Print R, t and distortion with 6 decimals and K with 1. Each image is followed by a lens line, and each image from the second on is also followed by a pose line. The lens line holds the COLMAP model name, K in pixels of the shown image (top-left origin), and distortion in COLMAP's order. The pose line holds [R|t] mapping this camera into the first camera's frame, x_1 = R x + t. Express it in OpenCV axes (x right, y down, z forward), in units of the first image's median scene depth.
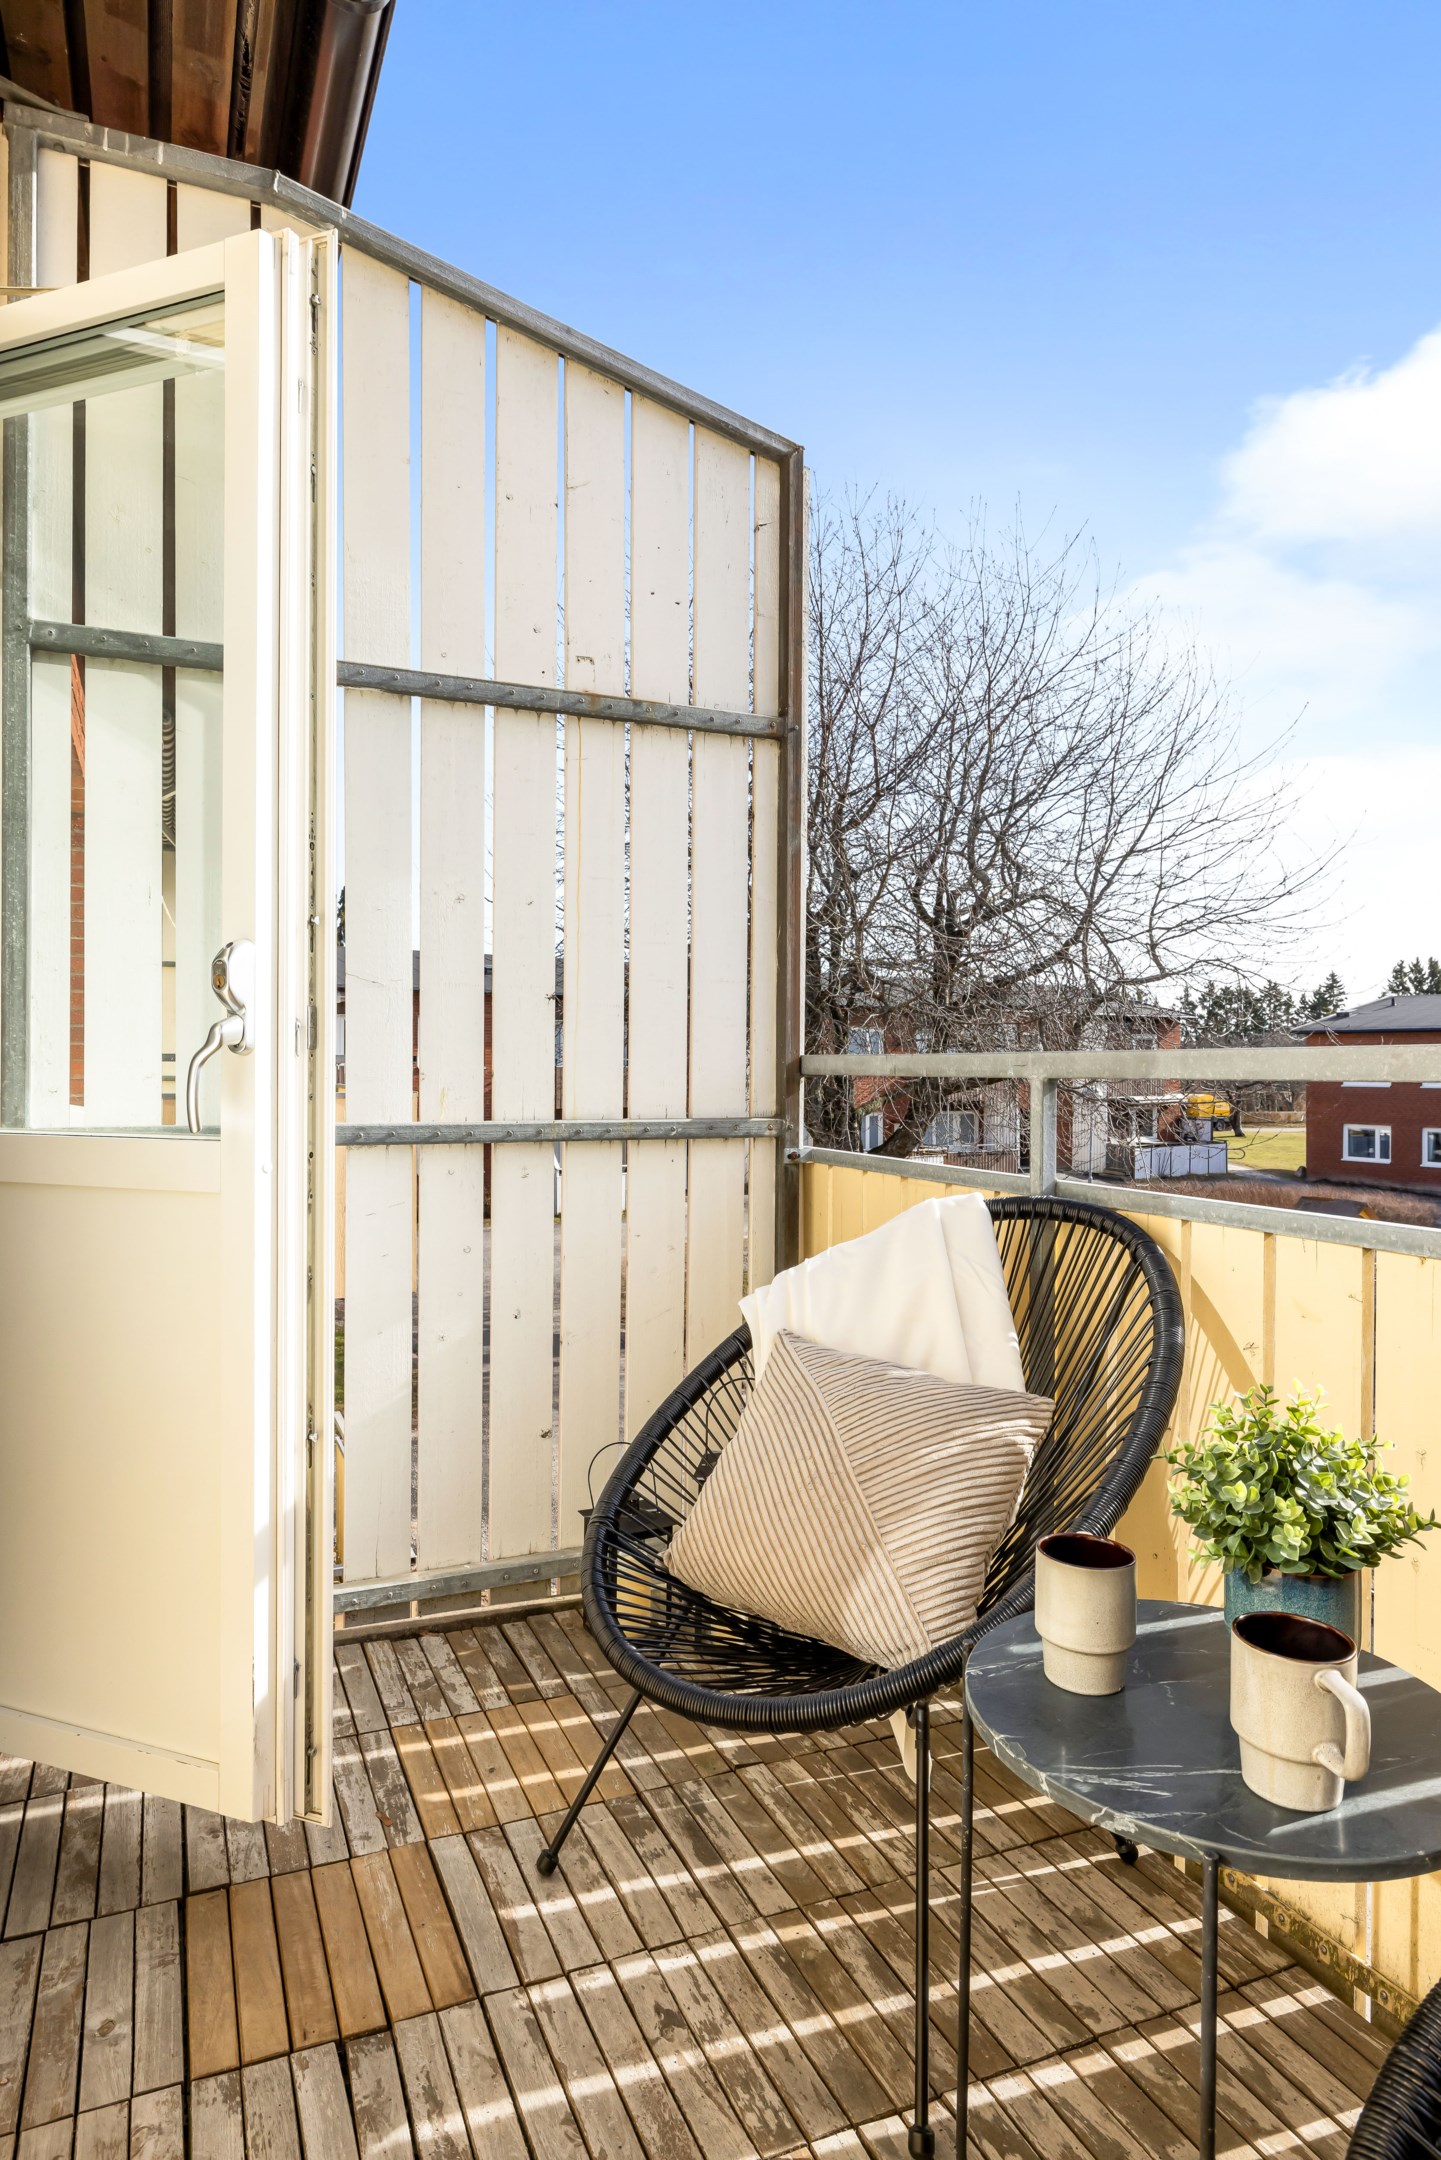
lens RADIAL K [[1229.1, 0, 714.5], [0, 1229.1, 1060.5], [0, 0, 1]] dist [0.001727, -0.000804]
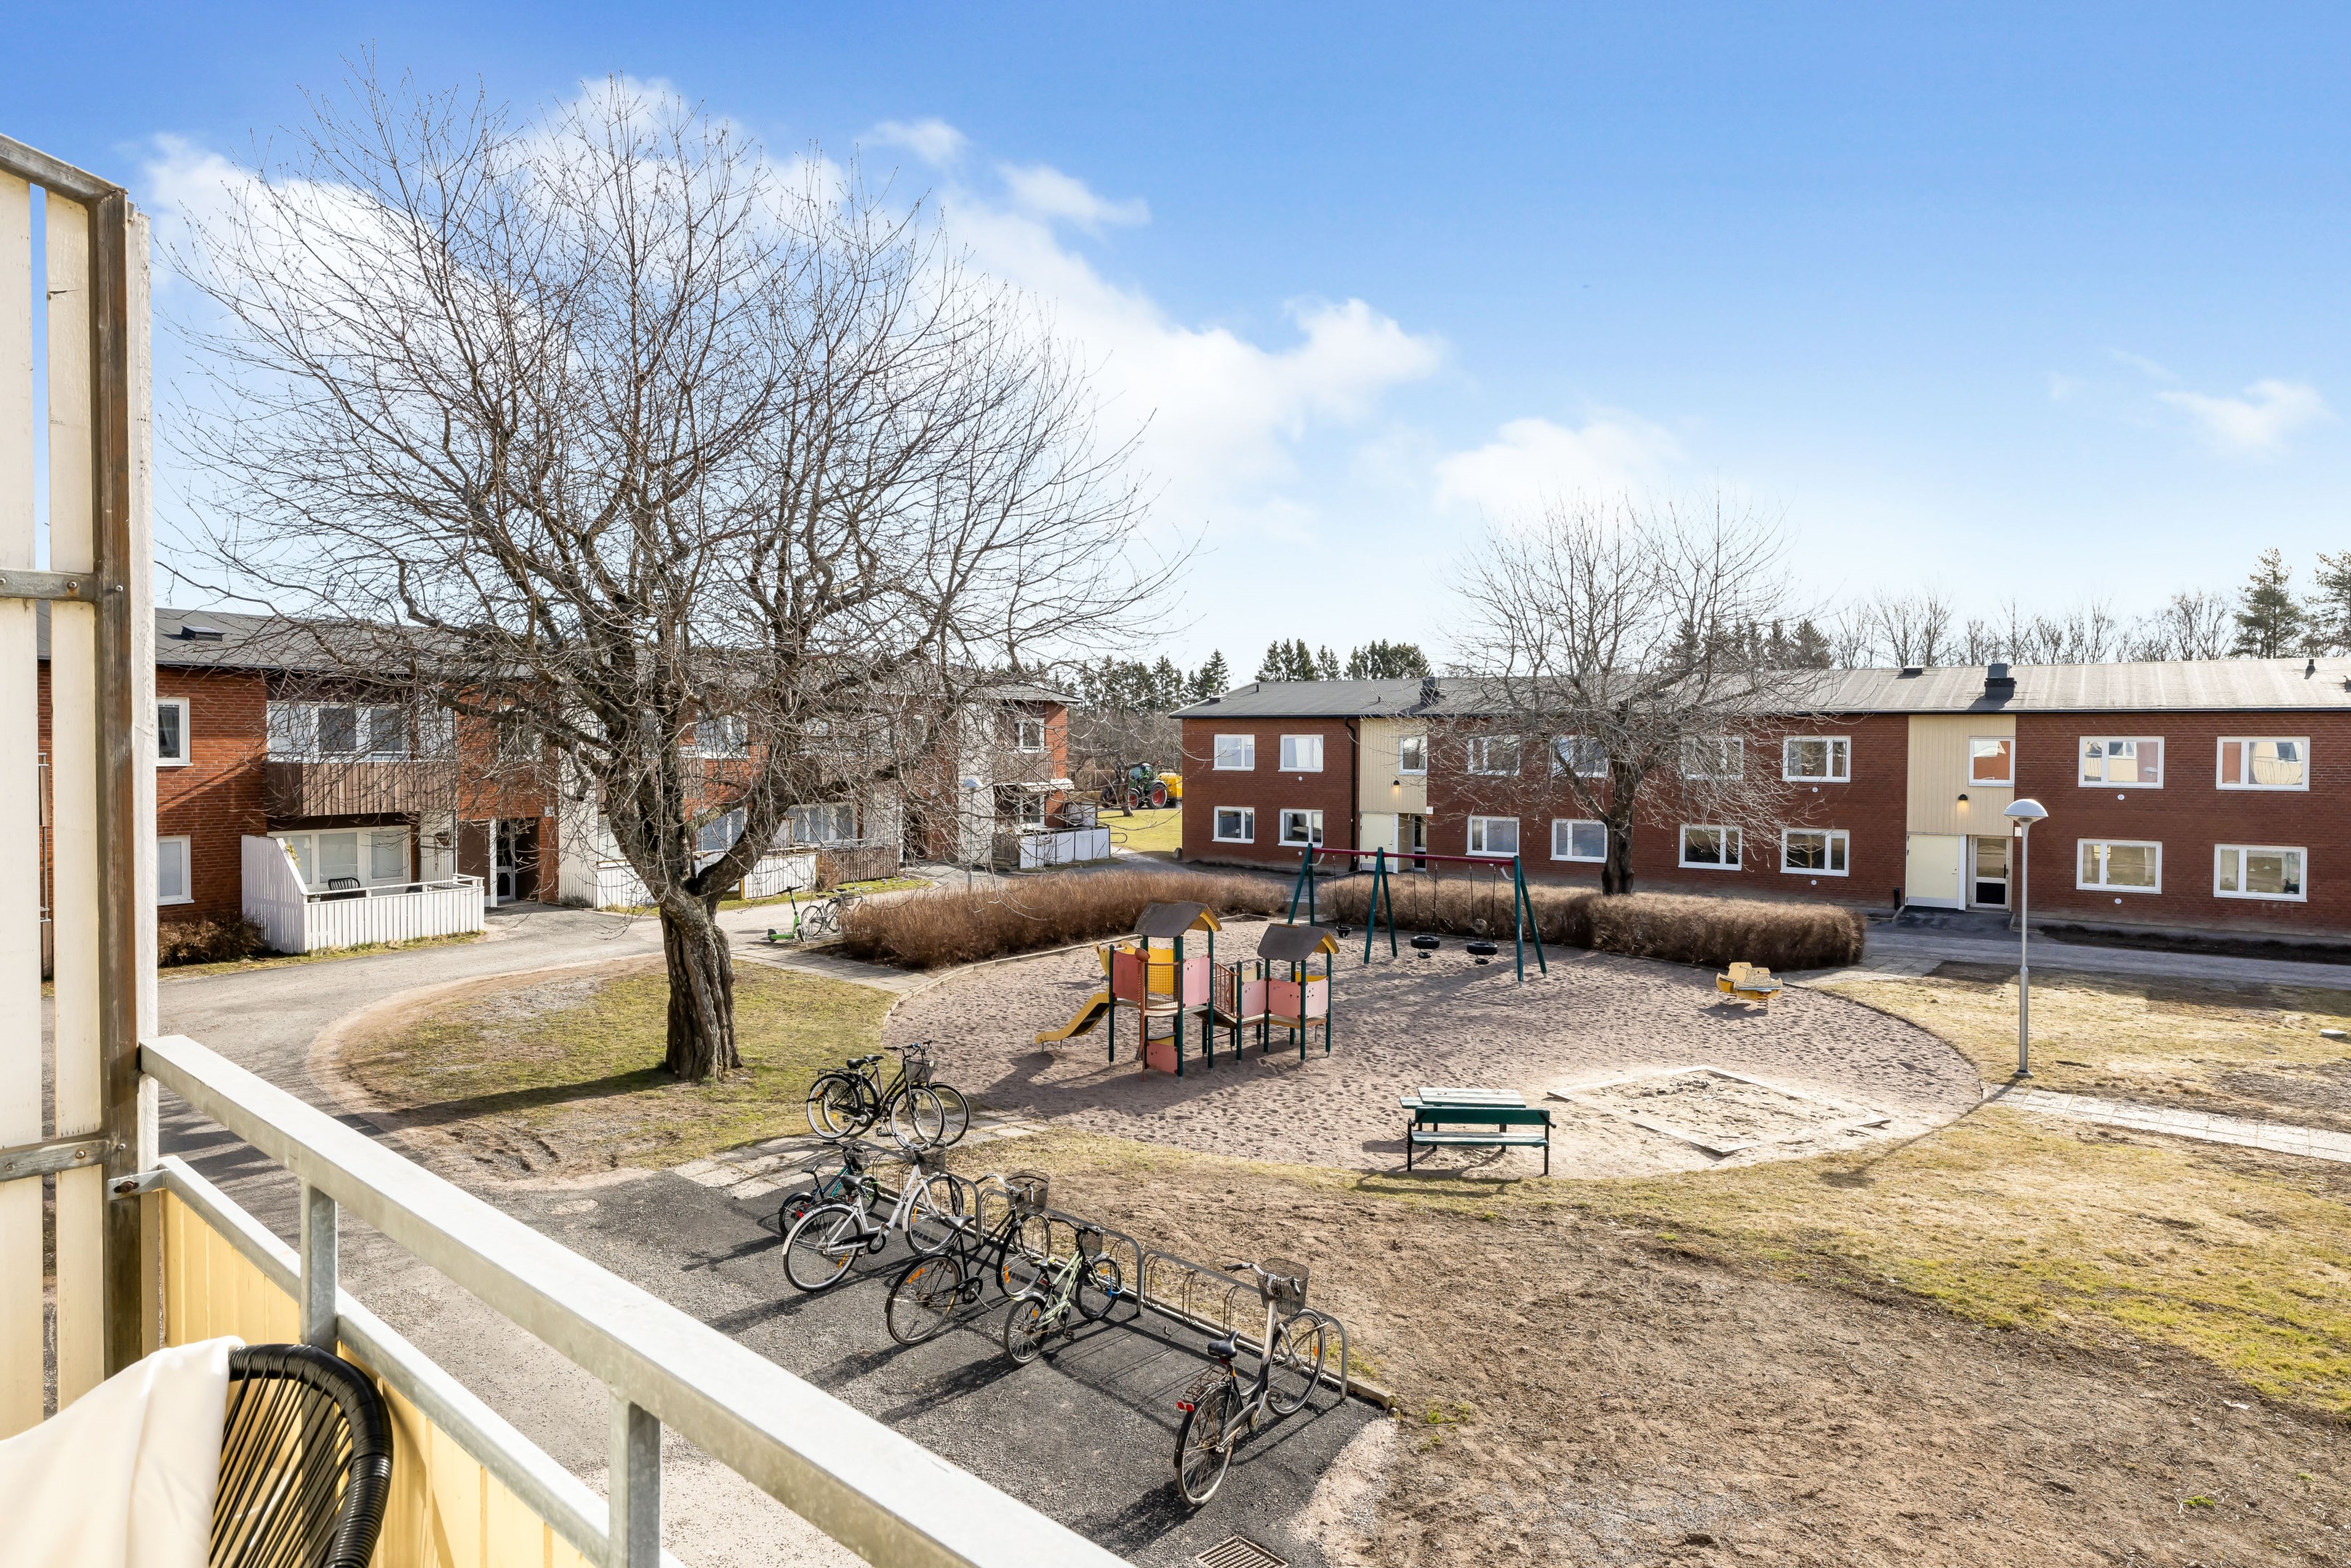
lens RADIAL K [[1327.1, 0, 1176.0], [0, 1327.1, 769.7], [0, 0, 1]] dist [0.001423, 0.000349]
pose [[0.906640, -0.009930, 0.421788, 0.327037], [-0.000759, 0.999683, 0.025166, -0.206022], [-0.421904, -0.023137, 0.906345, 0.046955]]
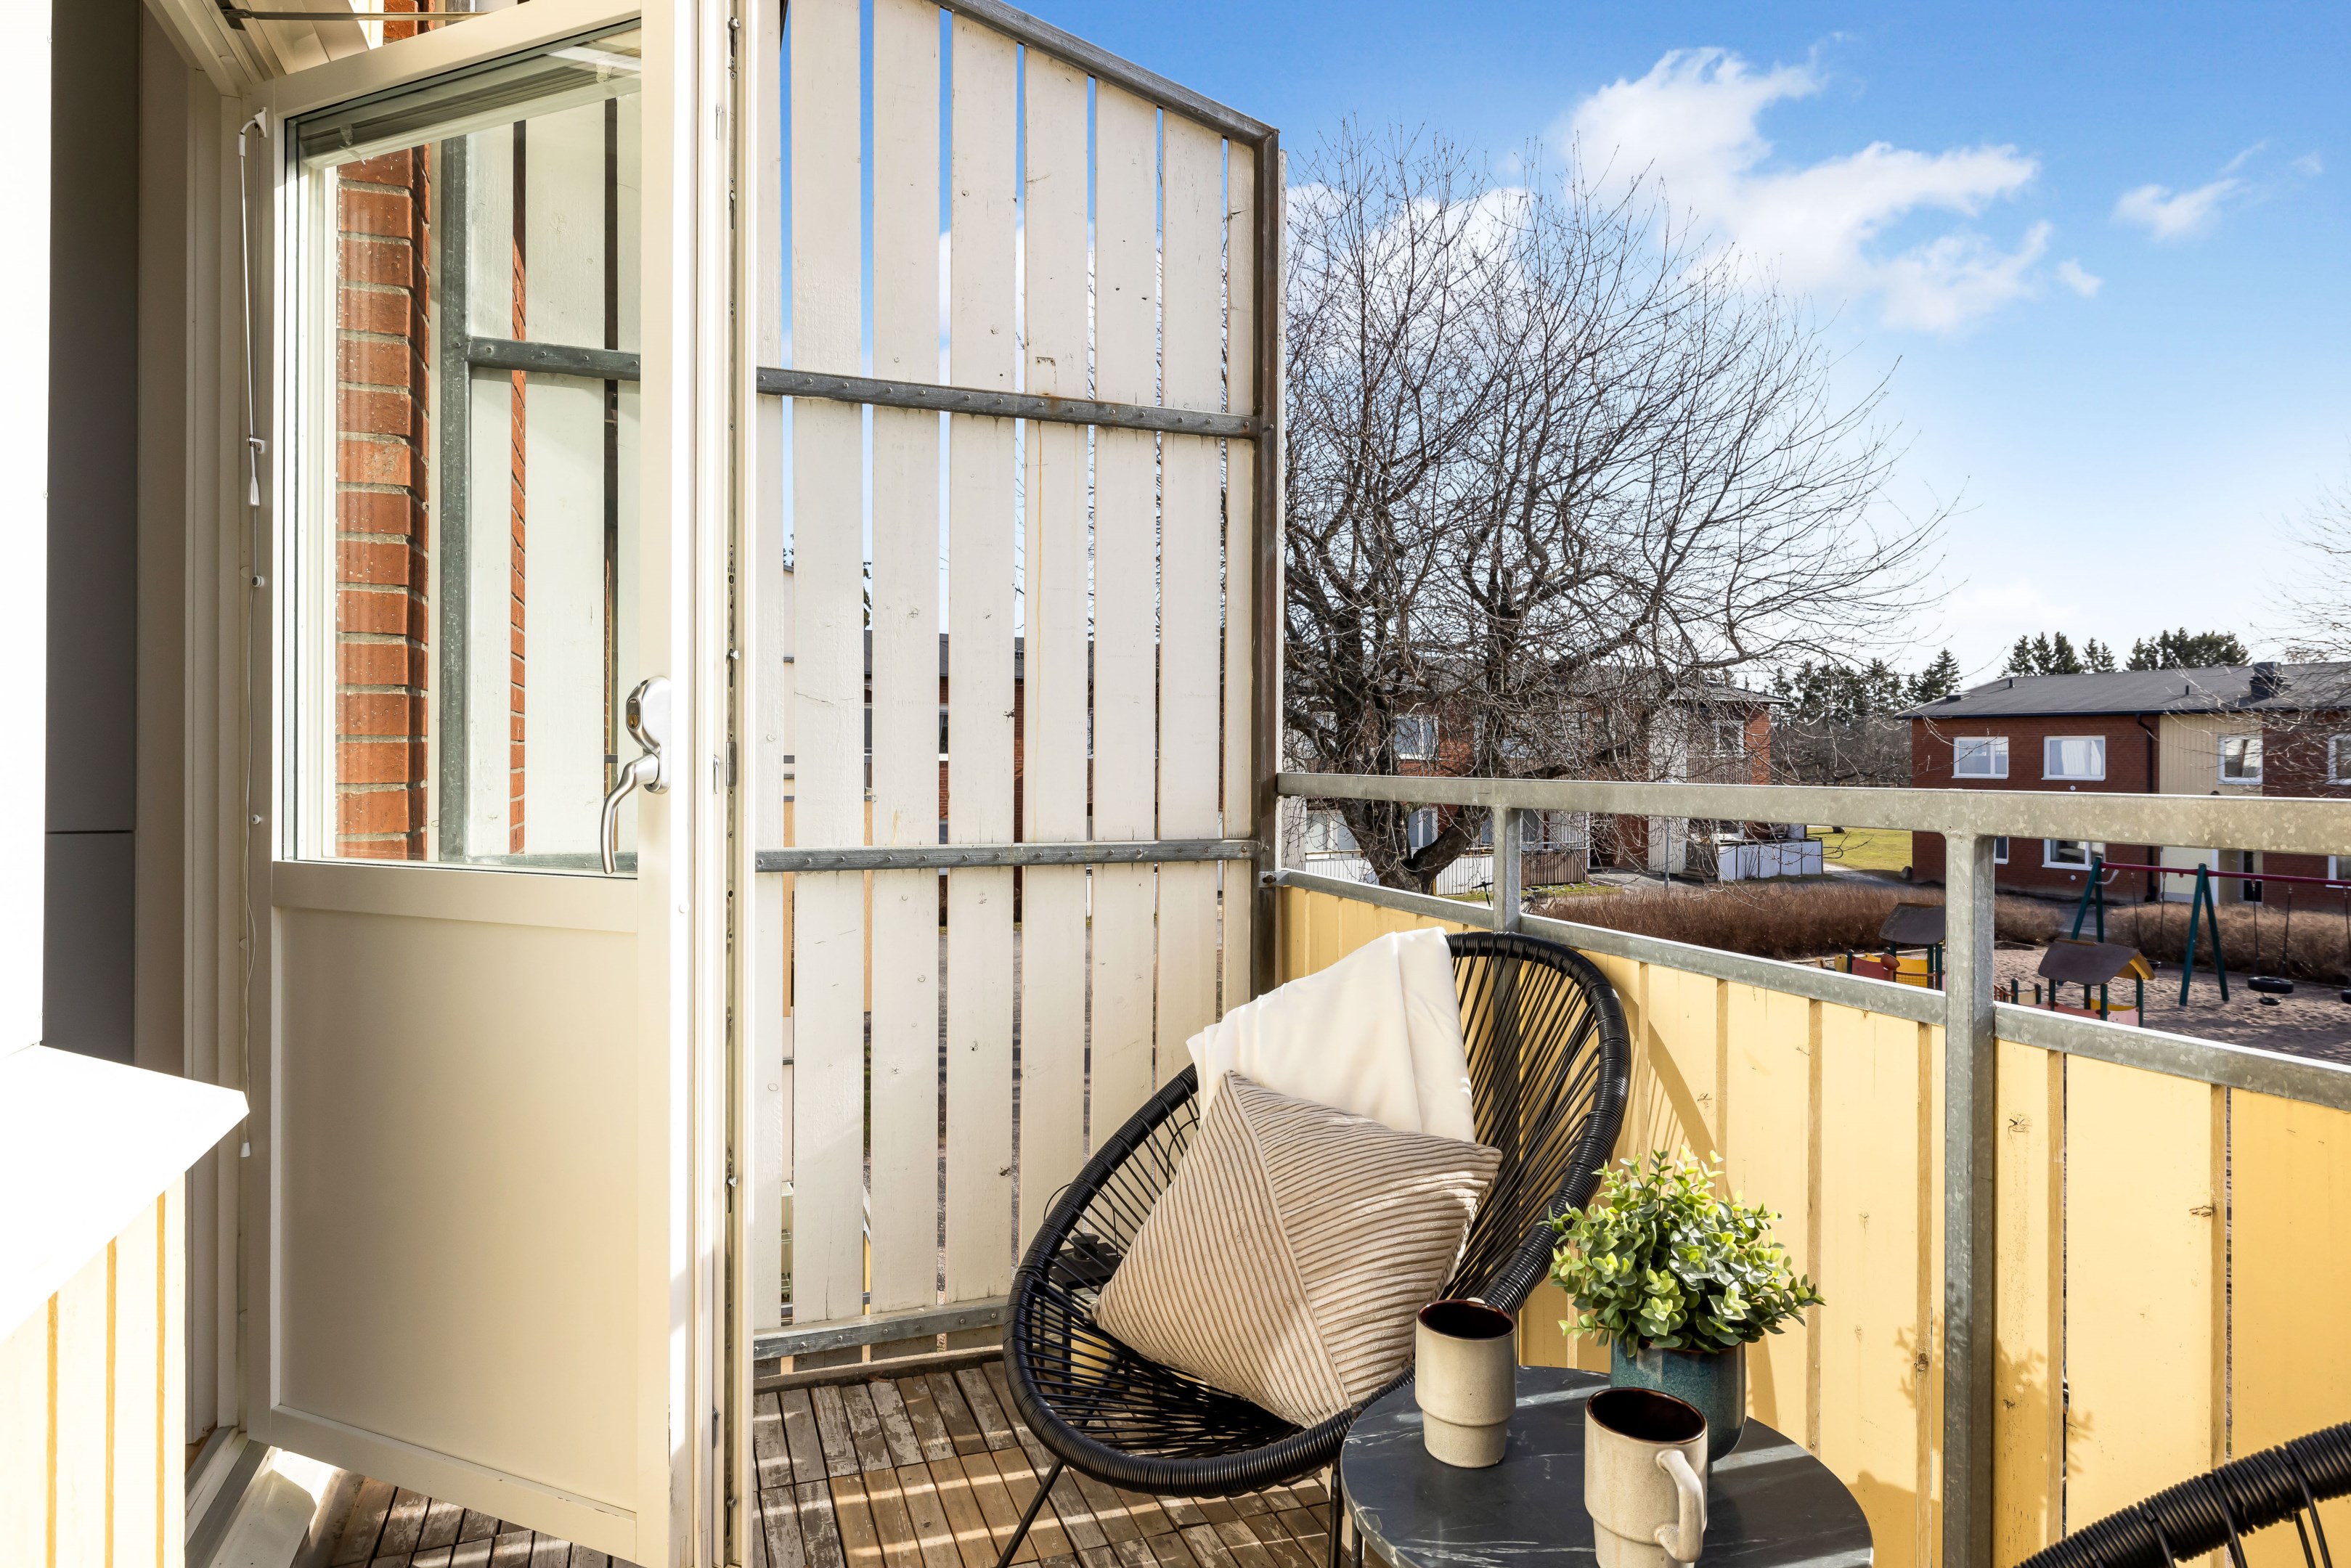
lens RADIAL K [[1337.4, 0, 1199.3], [0, 1337.4, 745.7], [0, 0, 1]] dist [0.001792, 0.000565]
pose [[0.999083, -0.001919, -0.042775, 0.060694], [0.001807, 0.999995, -0.002654, -0.025081], [0.042780, 0.002575, 0.999081, -0.034004]]
